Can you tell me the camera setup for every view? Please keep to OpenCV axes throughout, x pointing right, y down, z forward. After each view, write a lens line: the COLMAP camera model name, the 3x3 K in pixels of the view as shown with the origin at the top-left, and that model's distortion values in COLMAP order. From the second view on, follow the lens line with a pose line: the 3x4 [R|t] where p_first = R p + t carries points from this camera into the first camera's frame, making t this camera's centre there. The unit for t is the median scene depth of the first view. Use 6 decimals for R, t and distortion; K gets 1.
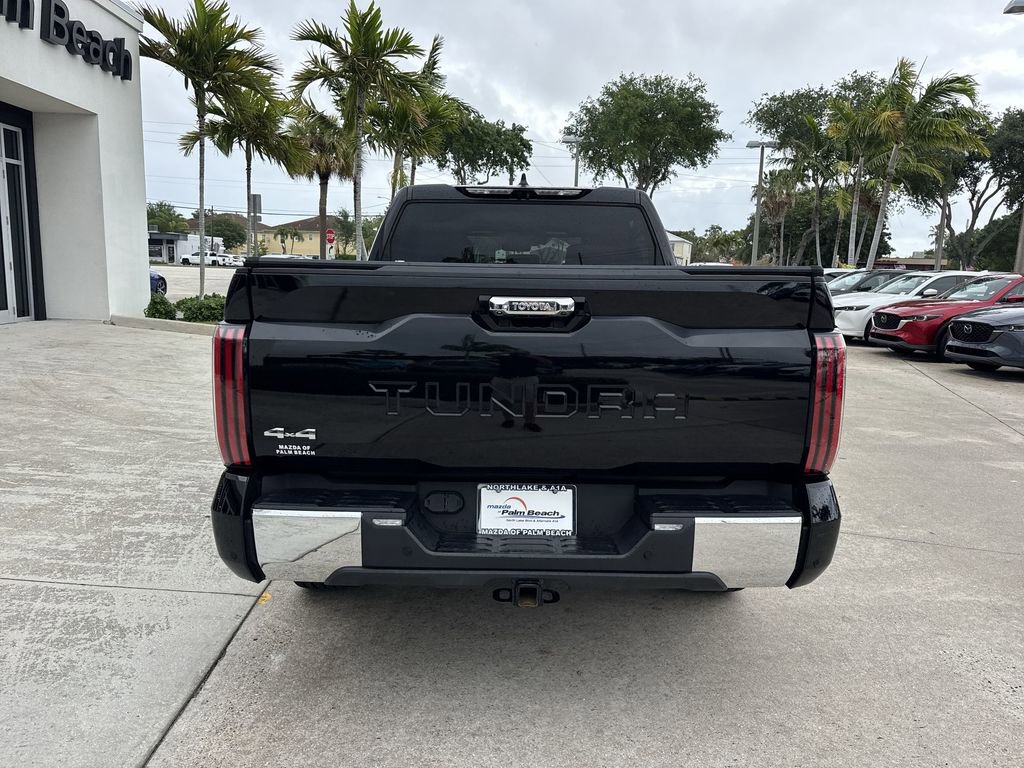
lens RADIAL K [[716.3, 0, 513.6], [0, 716.3, 385.2], [0, 0, 1]] dist [0.045308, -0.052094]
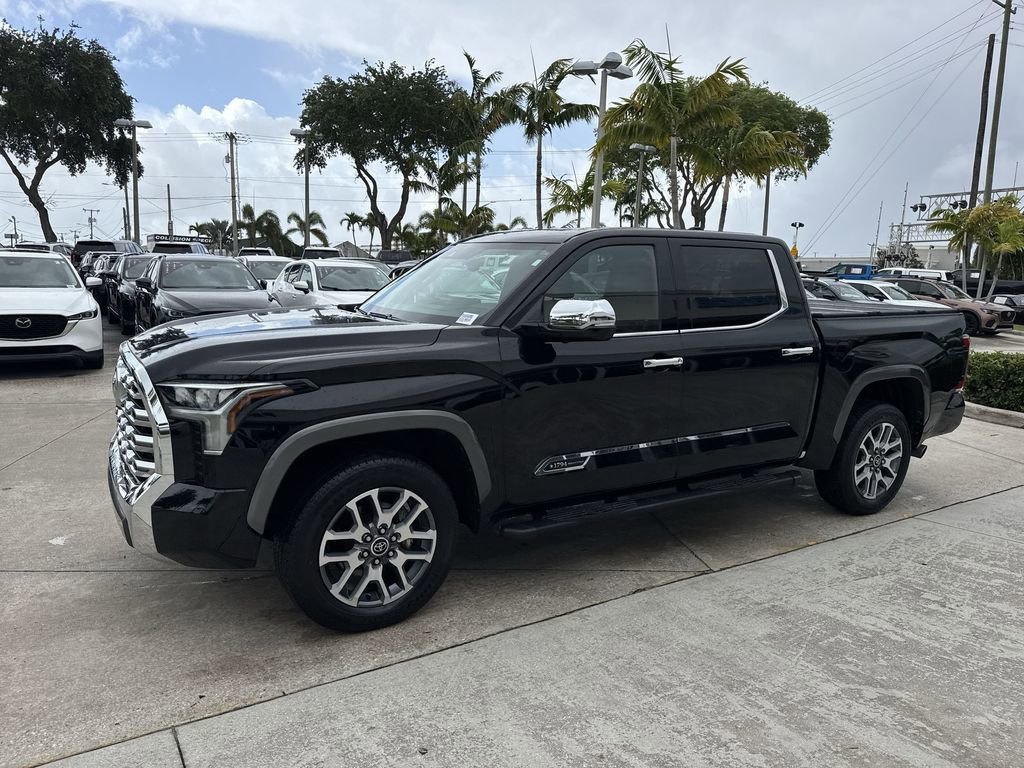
lens RADIAL K [[716.3, 0, 510.5], [0, 716.3, 385.0], [0, 0, 1]] dist [0.045308, -0.052094]
pose [[-0.509995, -0.174196, 0.842354, -0.907959], [0.083282, 0.964680, 0.249915, -0.353872], [-0.856136, 0.197608, -0.477474, 1.867030]]
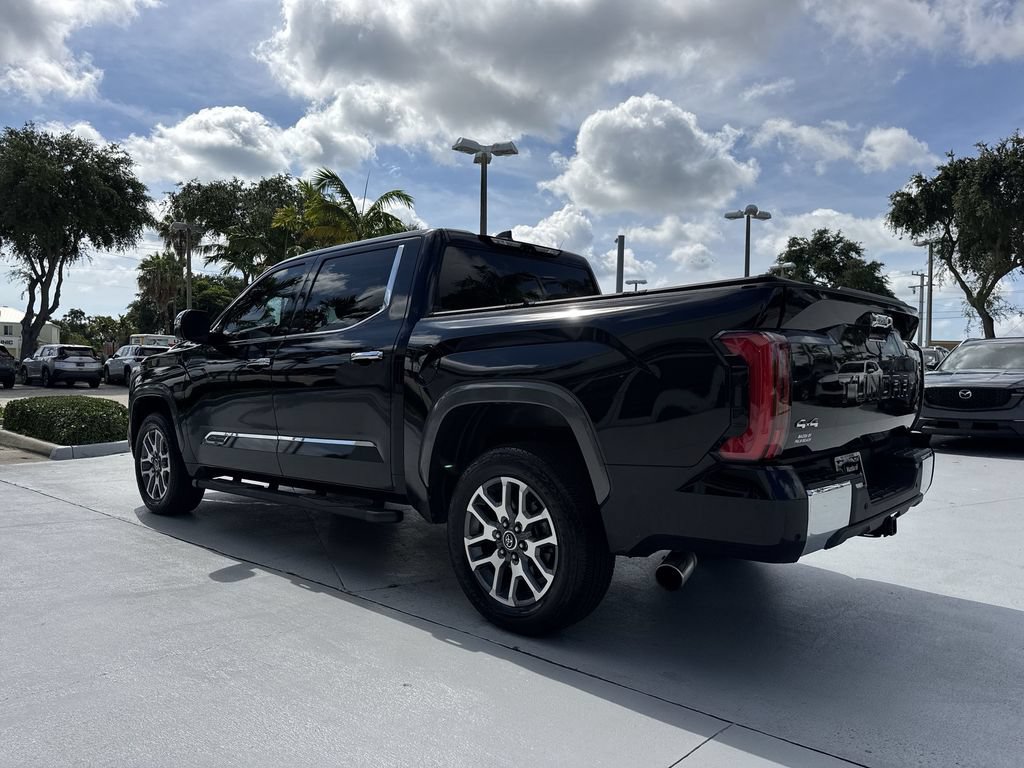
lens RADIAL K [[716.3, 0, 512.7], [0, 716.3, 391.7], [0, 0, 1]] dist [0.045308, -0.052094]
pose [[0.683463, -0.039728, 0.728904, -0.747696], [0.122143, 0.990665, -0.060533, 0.014378], [-0.719694, 0.130403, 0.681935, 0.271290]]
